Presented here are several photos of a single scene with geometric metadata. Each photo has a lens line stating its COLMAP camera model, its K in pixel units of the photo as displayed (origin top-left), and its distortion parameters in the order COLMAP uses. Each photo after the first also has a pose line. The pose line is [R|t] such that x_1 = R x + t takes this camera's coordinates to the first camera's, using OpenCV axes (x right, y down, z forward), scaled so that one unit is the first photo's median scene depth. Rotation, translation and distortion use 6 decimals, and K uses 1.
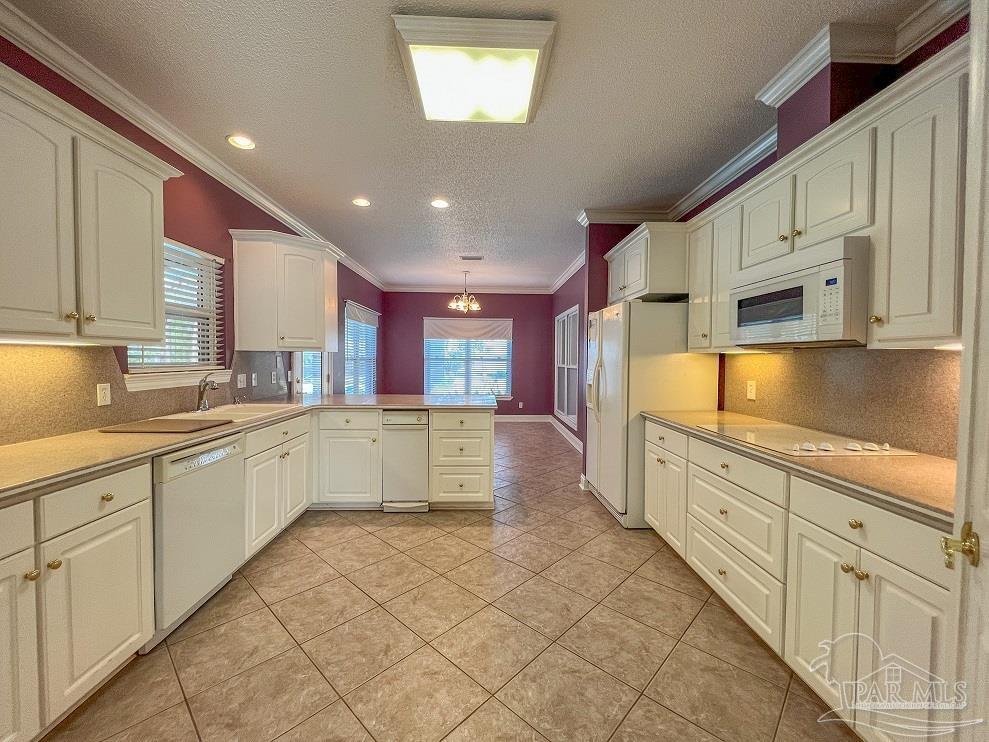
lens RADIAL K [[396.9, 0, 495.8], [0, 396.9, 369.2], [0, 0, 1]] dist [-0.001668, -0.000208]
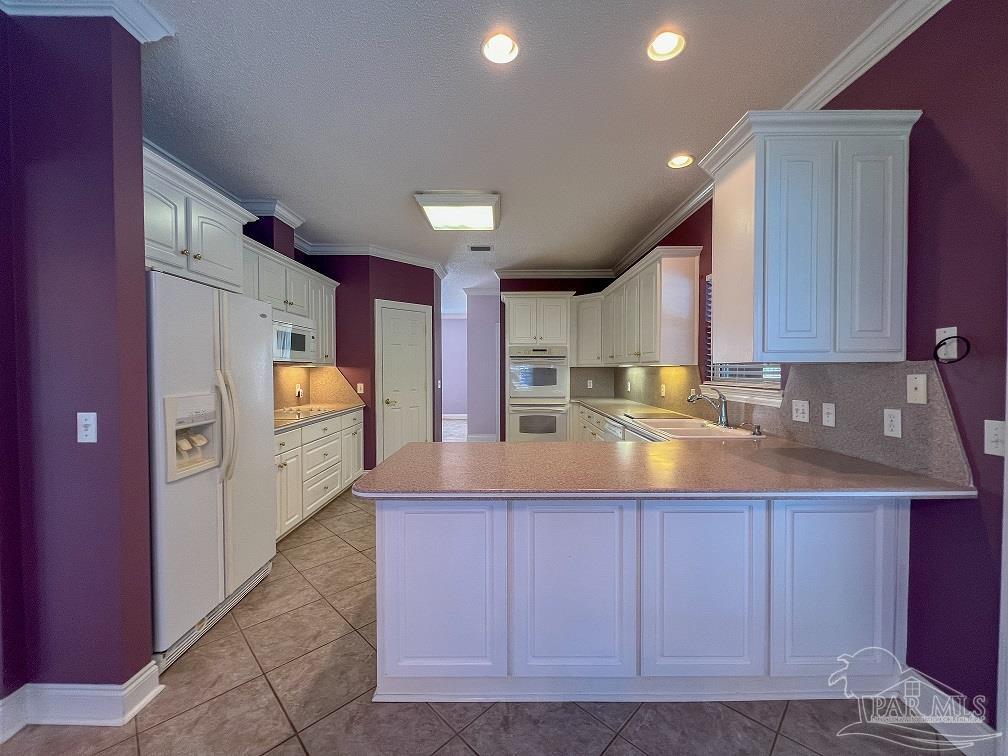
lens RADIAL K [[404.5, 0, 504.5], [0, 404.5, 375.5], [0, 0, 1]] dist [-0.001668, -0.000208]
pose [[-0.999308, -0.008882, 0.036126, -0.201518], [-0.007147, 0.998828, 0.047869, -0.062866], [-0.036509, 0.047578, -0.998200, 1.837481]]
